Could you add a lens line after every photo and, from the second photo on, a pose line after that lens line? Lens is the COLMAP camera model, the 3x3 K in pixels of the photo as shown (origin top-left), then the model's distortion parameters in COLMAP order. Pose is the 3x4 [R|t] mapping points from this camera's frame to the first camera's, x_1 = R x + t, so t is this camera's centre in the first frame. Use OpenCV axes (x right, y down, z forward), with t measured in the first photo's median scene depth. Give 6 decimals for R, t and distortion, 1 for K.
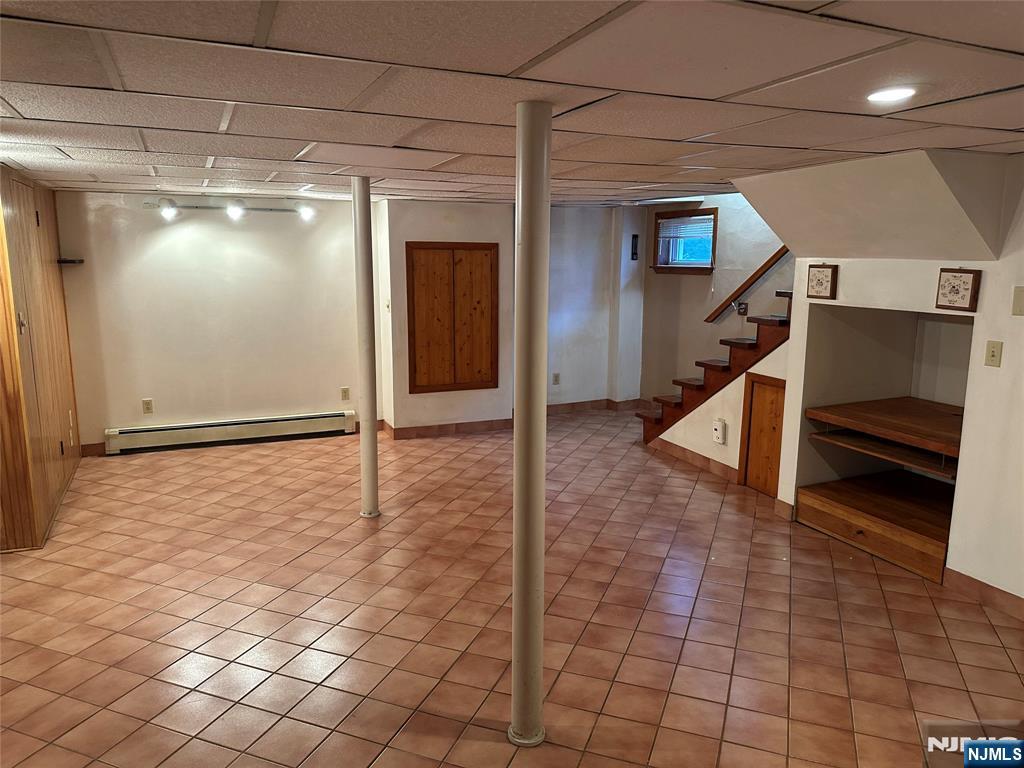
lens RADIAL K [[718.5, 0, 511.5], [0, 718.5, 383.4], [0, 0, 1]] dist [0.055847, -0.069773]
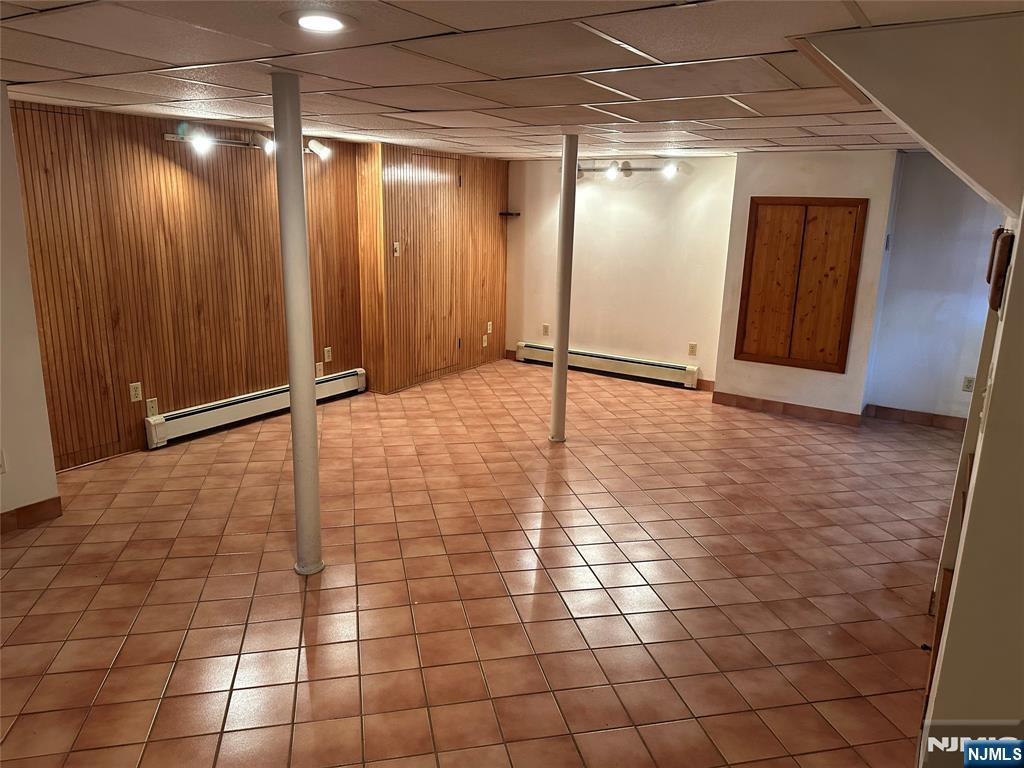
lens RADIAL K [[718.5, 0, 479.1], [0, 718.5, 367.8], [0, 0, 1]] dist [0.055847, -0.069773]
pose [[0.538488, 0.188380, -0.821306, 0.467873], [-0.170735, 0.978865, 0.112577, -0.024125], [0.825154, 0.079604, 0.559270, 0.193045]]
